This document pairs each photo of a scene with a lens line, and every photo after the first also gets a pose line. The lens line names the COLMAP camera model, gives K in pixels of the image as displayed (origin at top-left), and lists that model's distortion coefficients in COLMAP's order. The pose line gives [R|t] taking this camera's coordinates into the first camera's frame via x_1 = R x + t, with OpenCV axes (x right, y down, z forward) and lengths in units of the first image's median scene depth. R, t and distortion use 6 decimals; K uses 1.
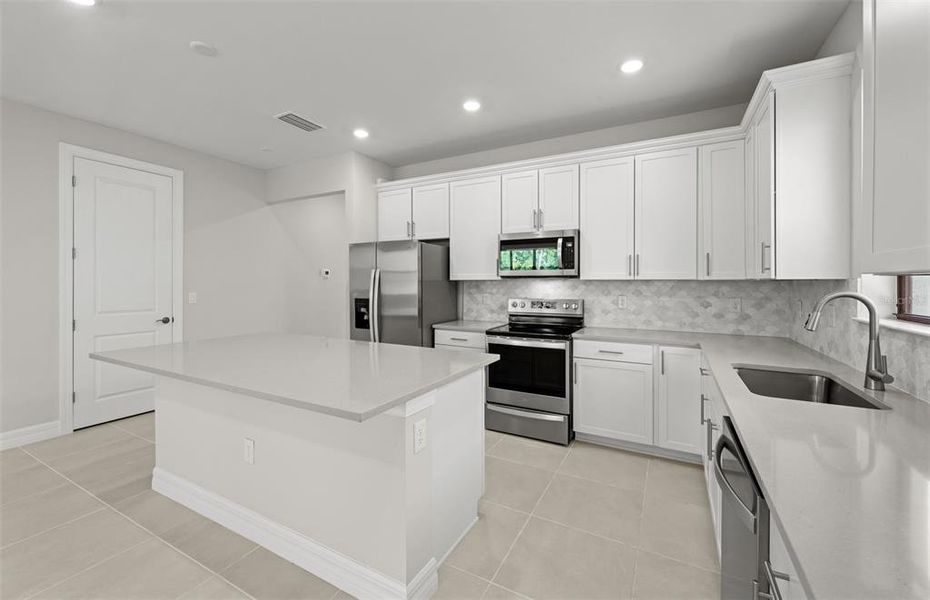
lens RADIAL K [[380.9, 0, 465.4], [0, 380.9, 284.3], [0, 0, 1]] dist [0.001517, 0.000075]
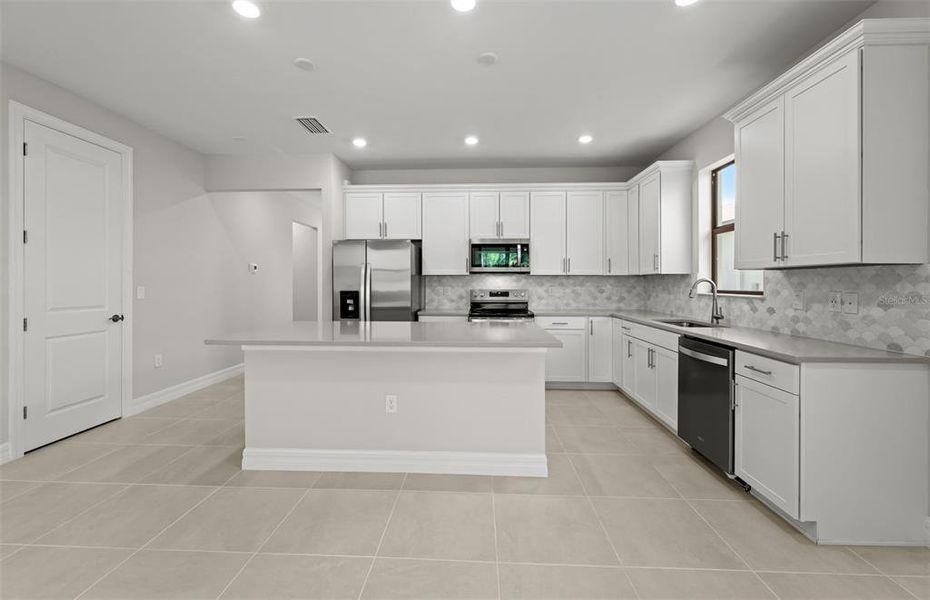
lens RADIAL K [[380.9, 0, 465.4], [0, 380.9, 284.3], [0, 0, 1]] dist [0.001517, 0.000075]
pose [[0.897966, -0.002018, 0.440059, -0.517677], [0.001993, 0.999998, 0.000519, 0.020742], [-0.440059, 0.000411, 0.897969, -0.146472]]
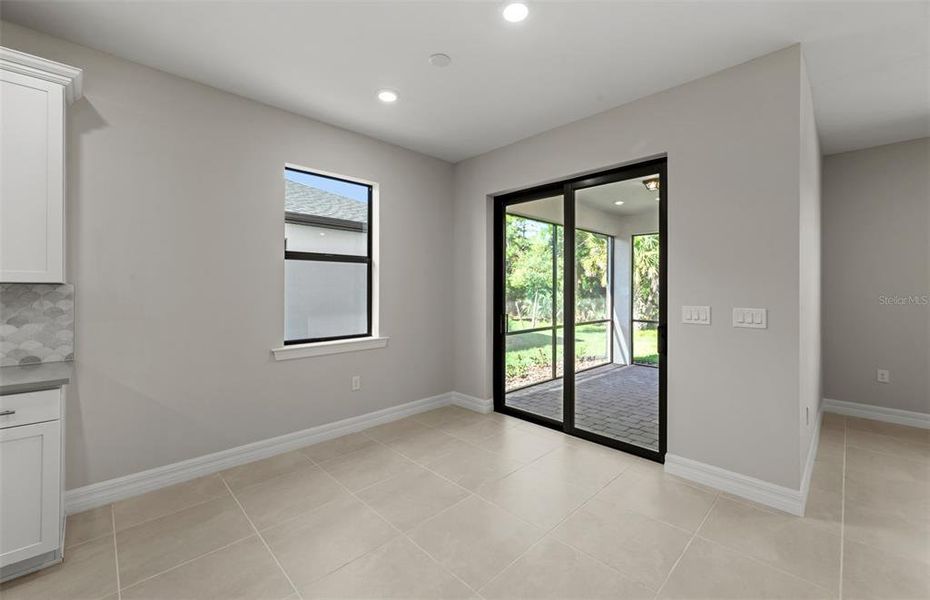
lens RADIAL K [[374.7, 0, 464.6], [0, 374.7, 287.0], [0, 0, 1]] dist [-0.000728, -0.000070]
pose [[-0.955267, -0.005118, 0.295701, -0.542651], [-0.004017, 0.999983, 0.004333, -0.007220], [-0.295718, 0.002951, -0.955271, 0.454219]]
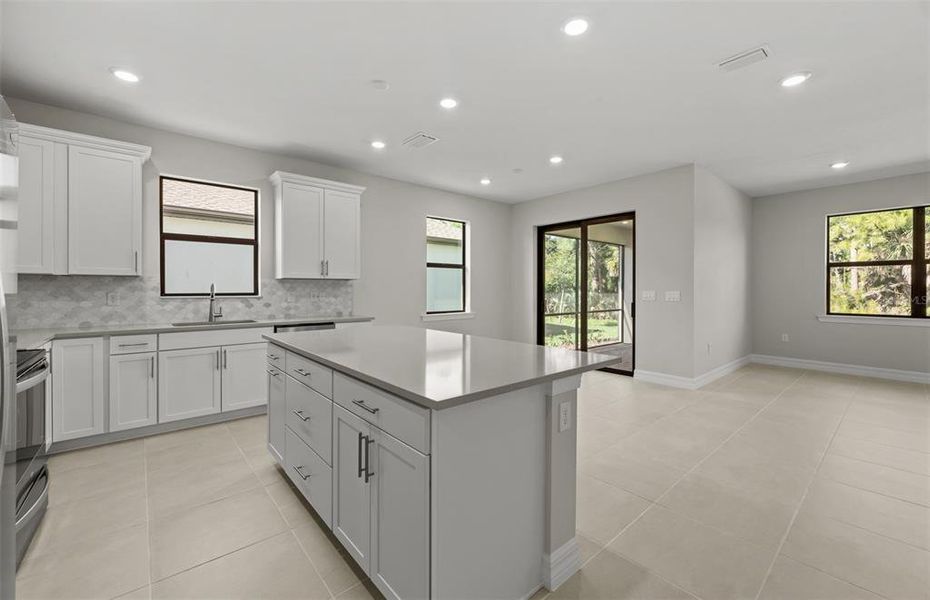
lens RADIAL K [[377.6, 0, 464.3], [0, 377.6, 291.1], [0, 0, 1]] dist [0.000535, 0.000350]
pose [[-0.934497, -0.006701, 0.355909, -0.616499], [-0.002091, 0.999909, 0.013336, 0.015329], [-0.355966, 0.011719, -0.934425, 1.219463]]
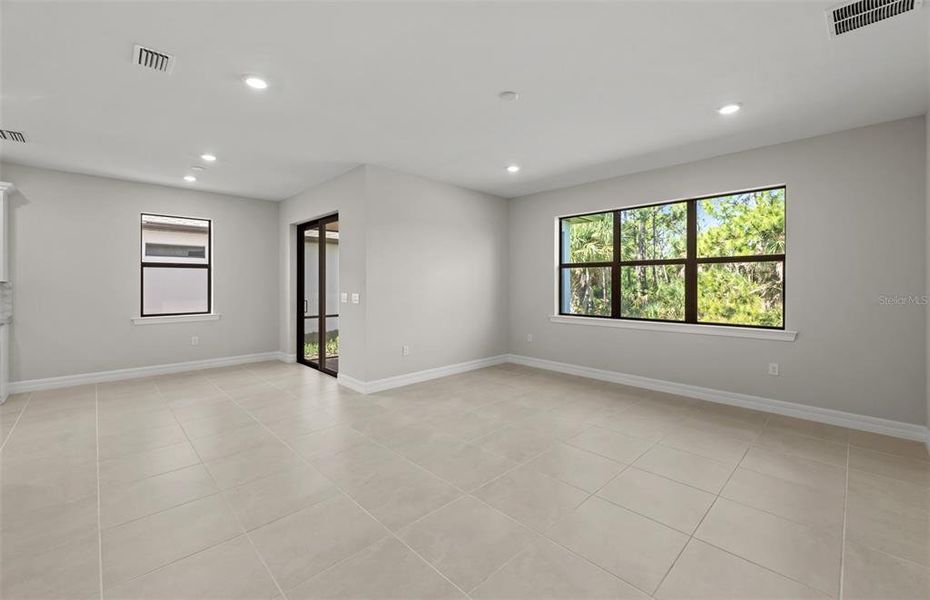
lens RADIAL K [[380.9, 0, 465.4], [0, 380.9, 284.3], [0, 0, 1]] dist [0.001517, 0.000075]
pose [[-0.954862, -0.005299, 0.297004, -1.627622], [-0.002433, 0.999947, 0.010019, -0.016178], [-0.297041, 0.008844, -0.954824, 0.845389]]
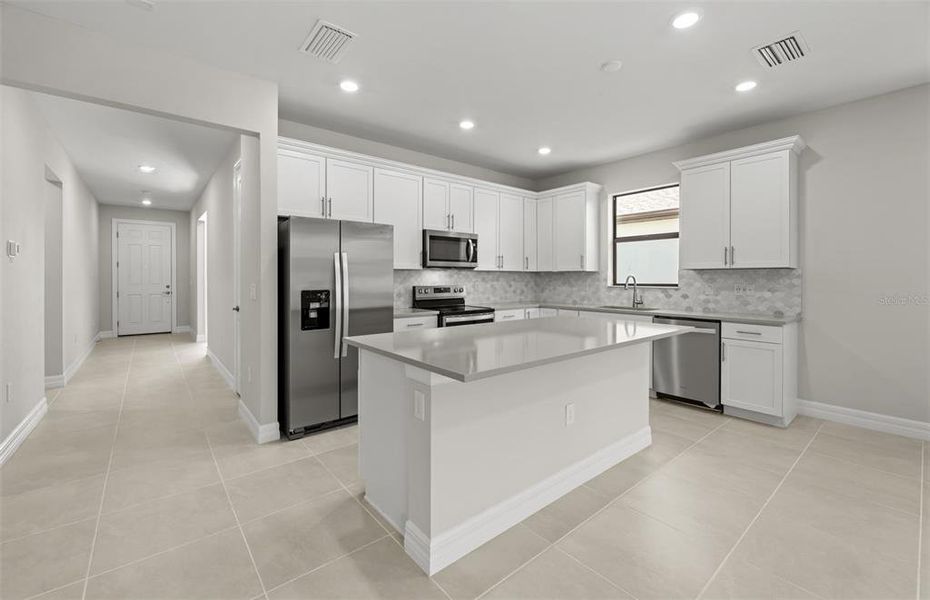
lens RADIAL K [[384.6, 0, 467.7], [0, 384.6, 278.7], [0, 0, 1]] dist [0.000381, 0.000037]
pose [[0.368409, -0.003368, 0.929658, -1.002165], [0.003981, 0.999990, 0.002045, 0.015537], [-0.929655, 0.002947, 0.368418, 0.491993]]
